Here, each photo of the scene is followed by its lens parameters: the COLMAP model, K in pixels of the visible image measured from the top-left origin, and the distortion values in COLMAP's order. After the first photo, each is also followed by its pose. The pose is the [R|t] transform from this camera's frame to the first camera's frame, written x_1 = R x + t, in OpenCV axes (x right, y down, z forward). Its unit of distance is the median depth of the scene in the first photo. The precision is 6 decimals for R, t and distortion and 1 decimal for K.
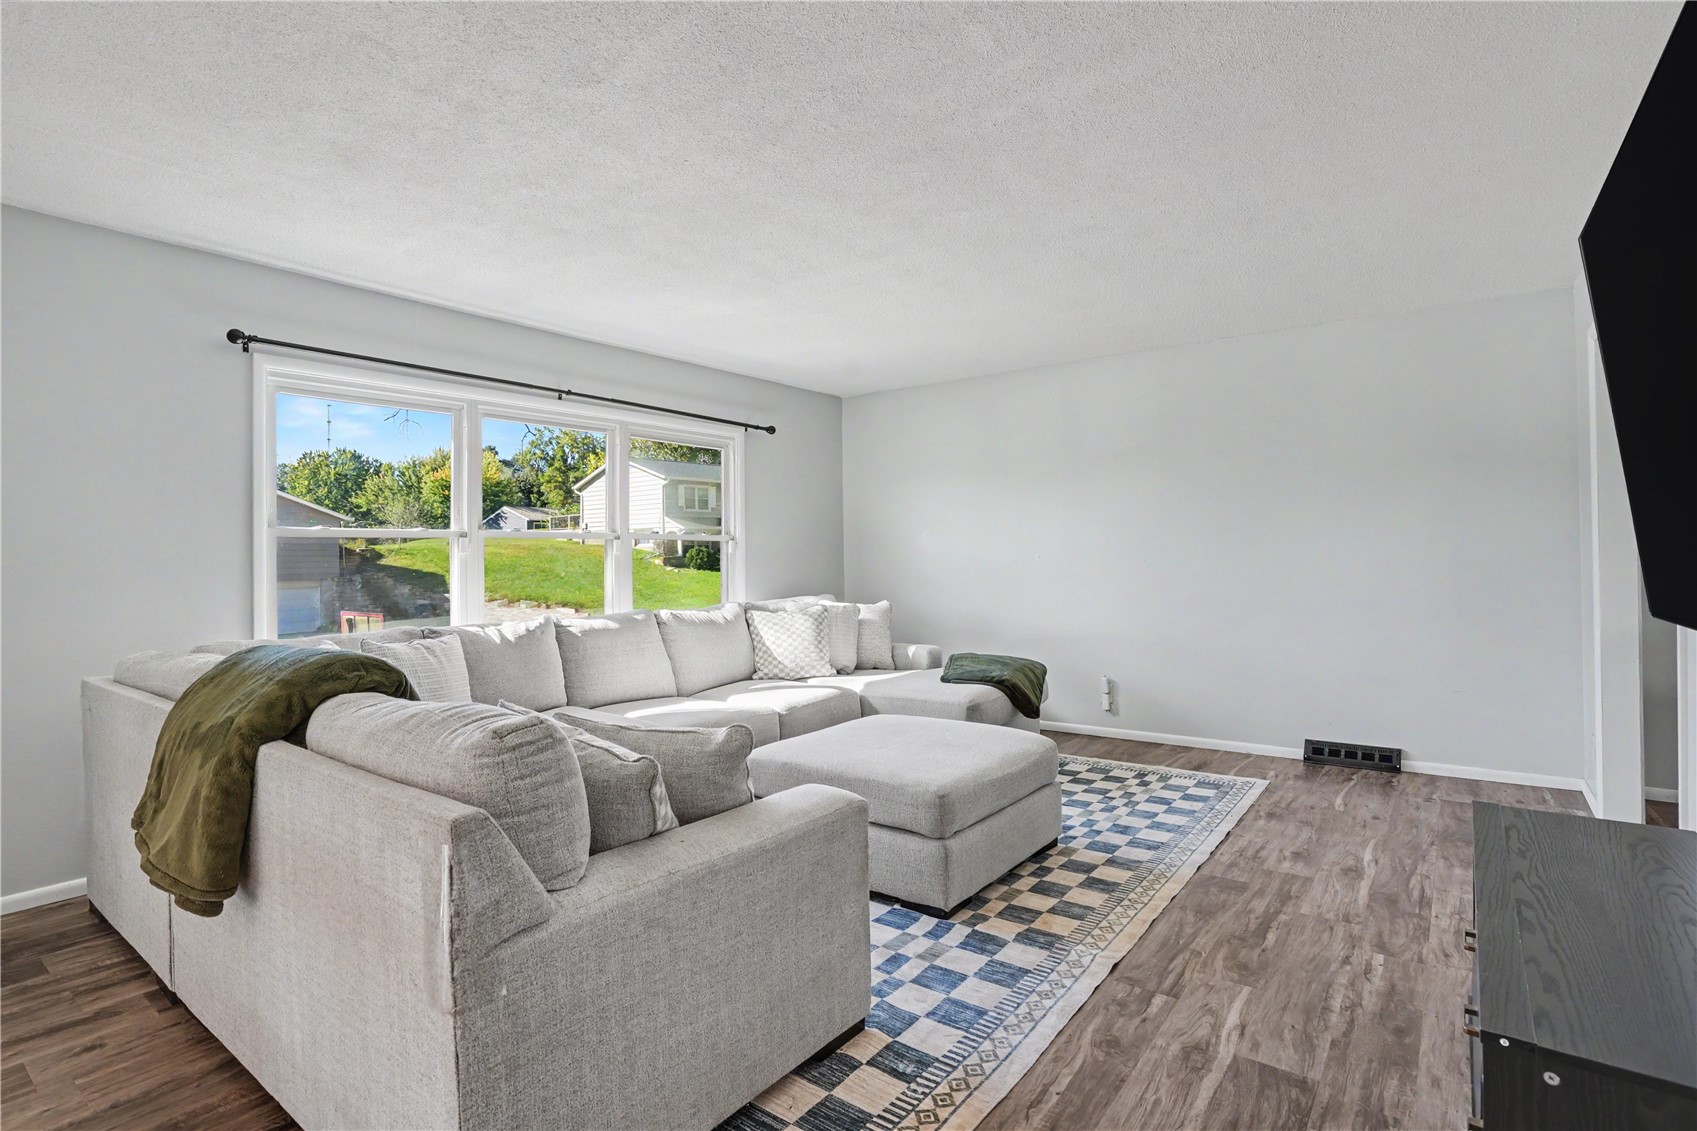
lens RADIAL K [[828.1, 0, 848.5], [0, 828.1, 565.5], [0, 0, 1]] dist [-0.000707, -0.000601]
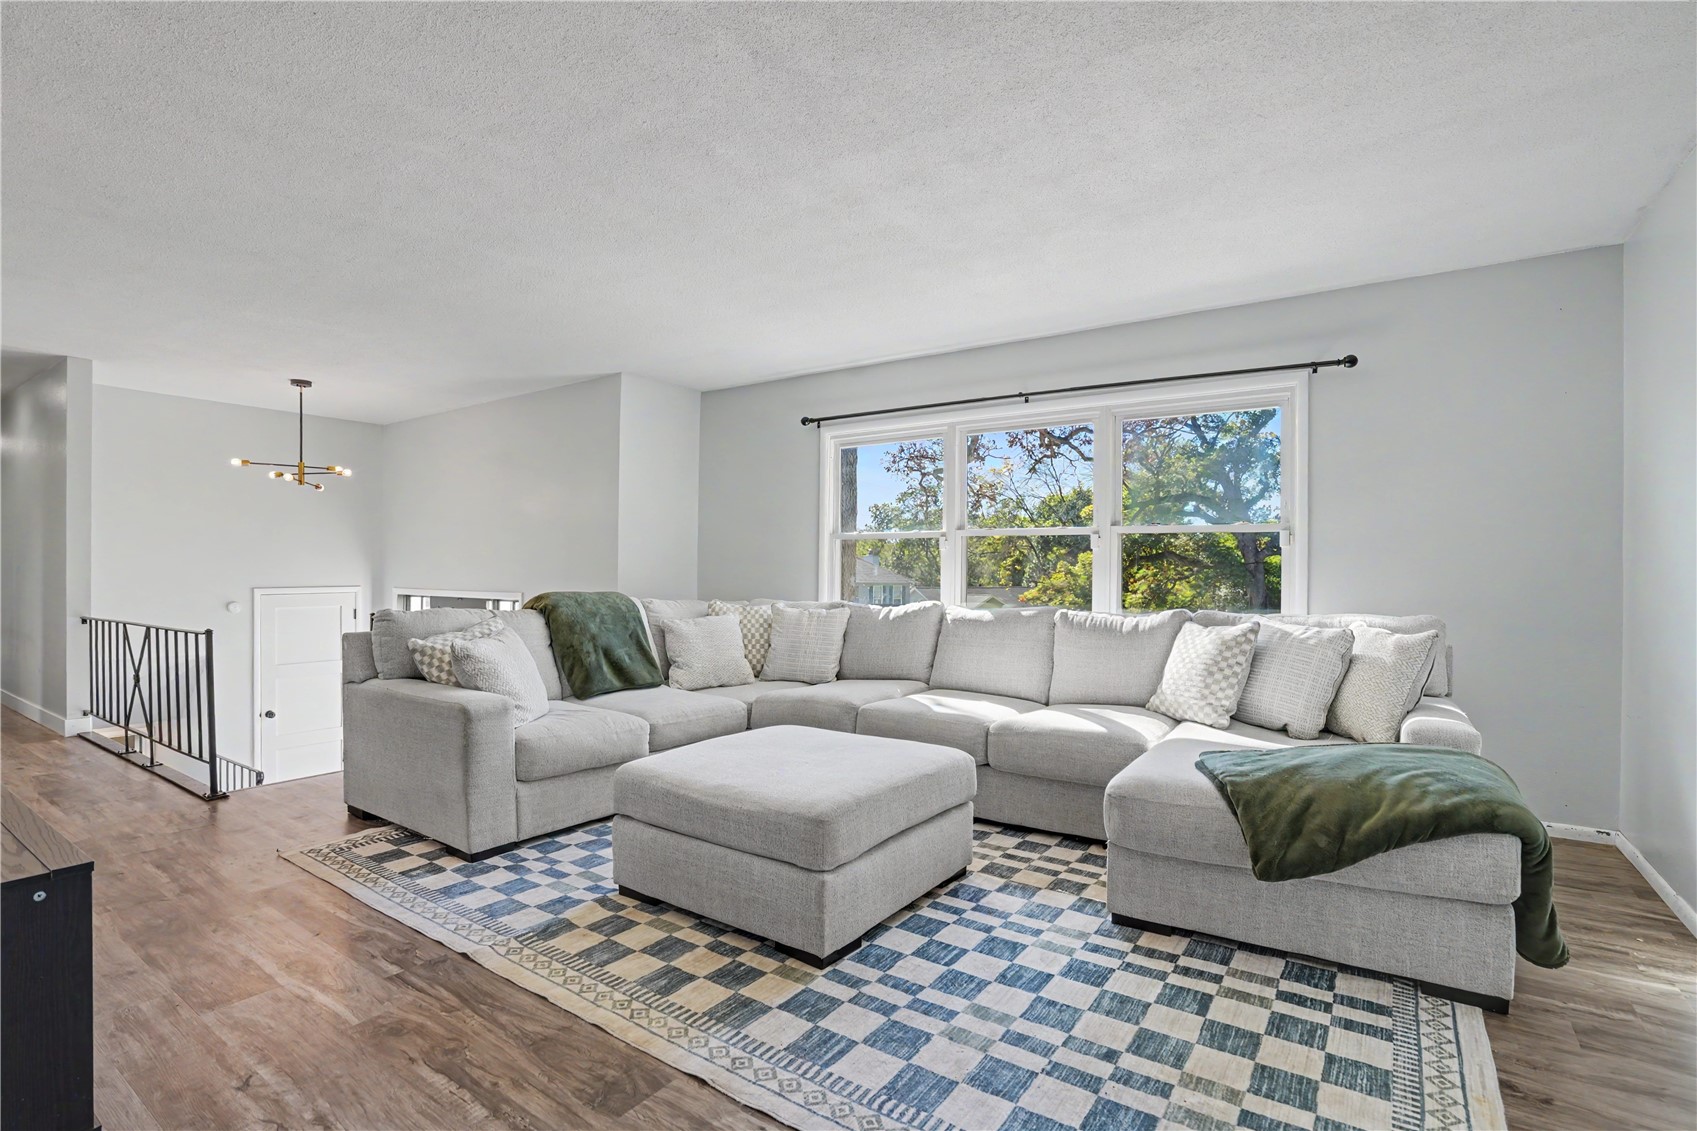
lens RADIAL K [[776.8, 0, 858.9], [0, 776.8, 572.8], [0, 0, 1]] dist [-0.012214, 0.000999]
pose [[0.032516, 0.003641, -0.999465, 1.037070], [-0.001503, 0.999992, 0.003594, 0.010775], [0.999470, 0.001386, 0.032521, 1.176943]]
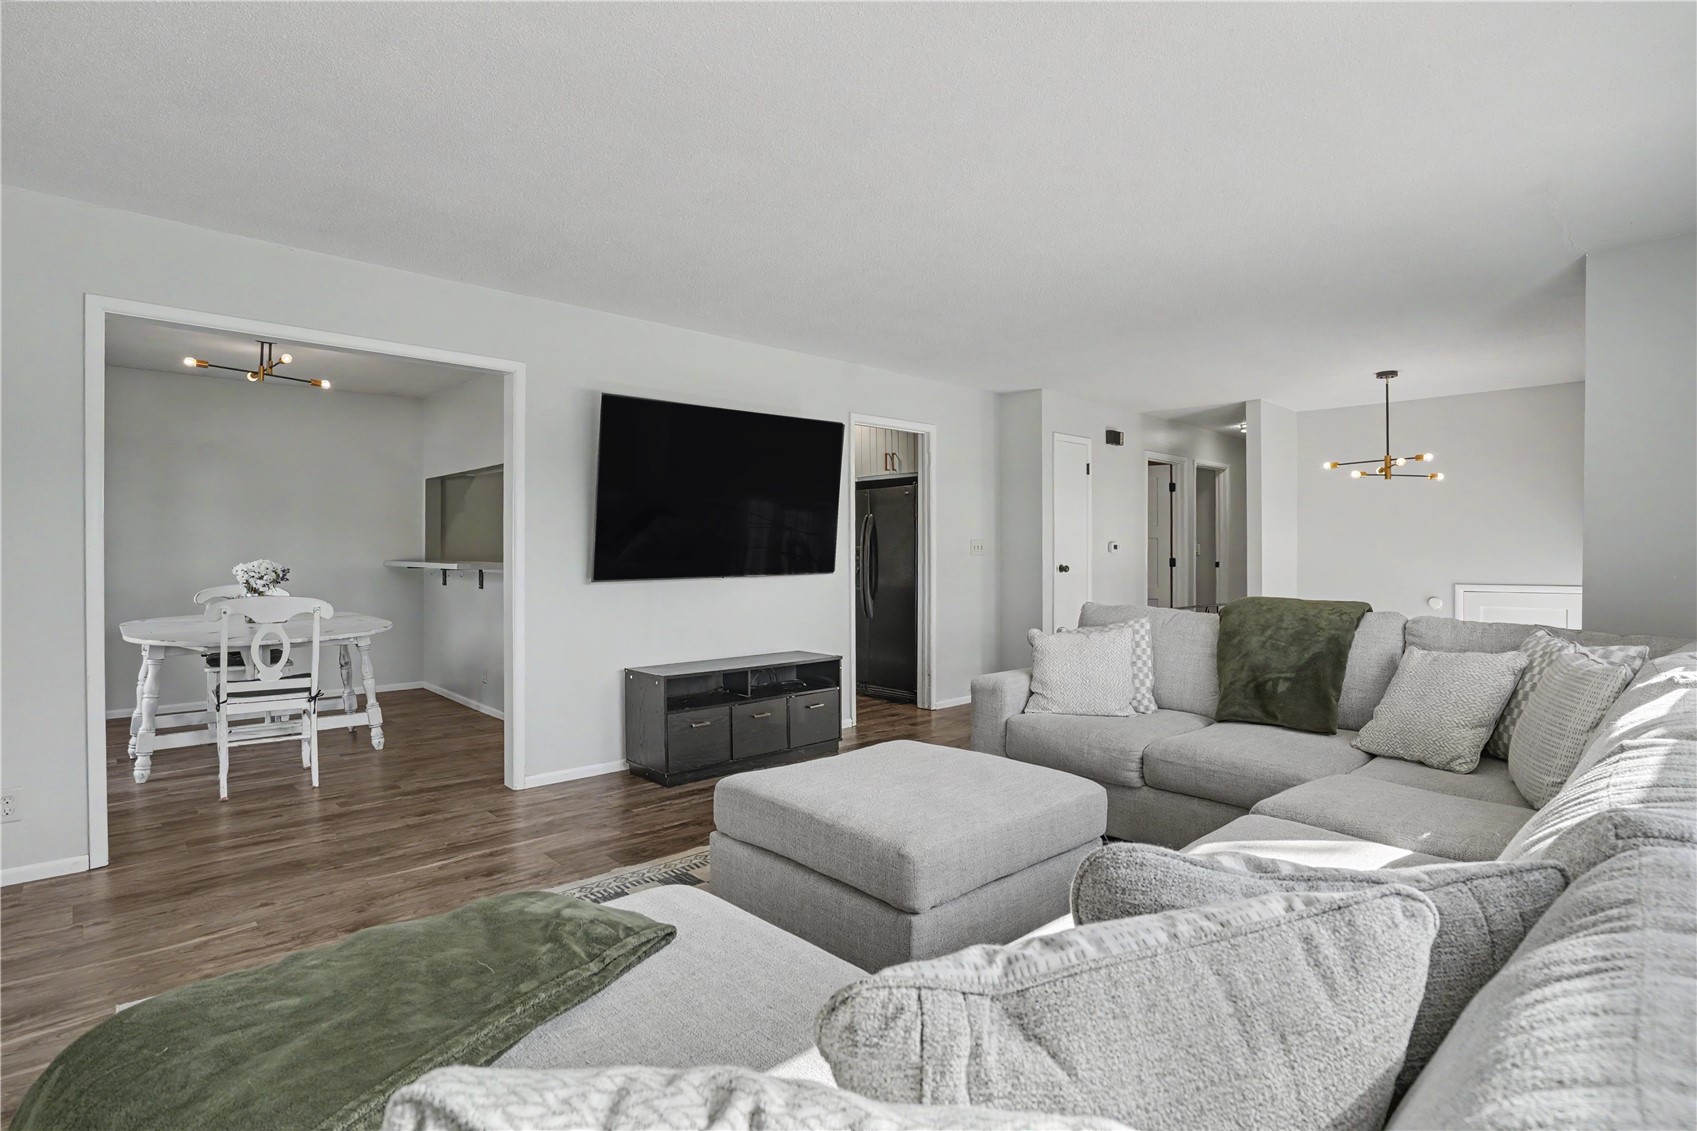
lens RADIAL K [[828.1, 0, 848.5], [0, 828.1, 565.5], [0, 0, 1]] dist [-0.000707, -0.000601]
pose [[-0.988090, -0.001998, 0.153864, -0.000148], [-0.000559, 0.999956, 0.009393, -0.008652], [-0.153876, 0.009195, -0.988047, 2.074717]]
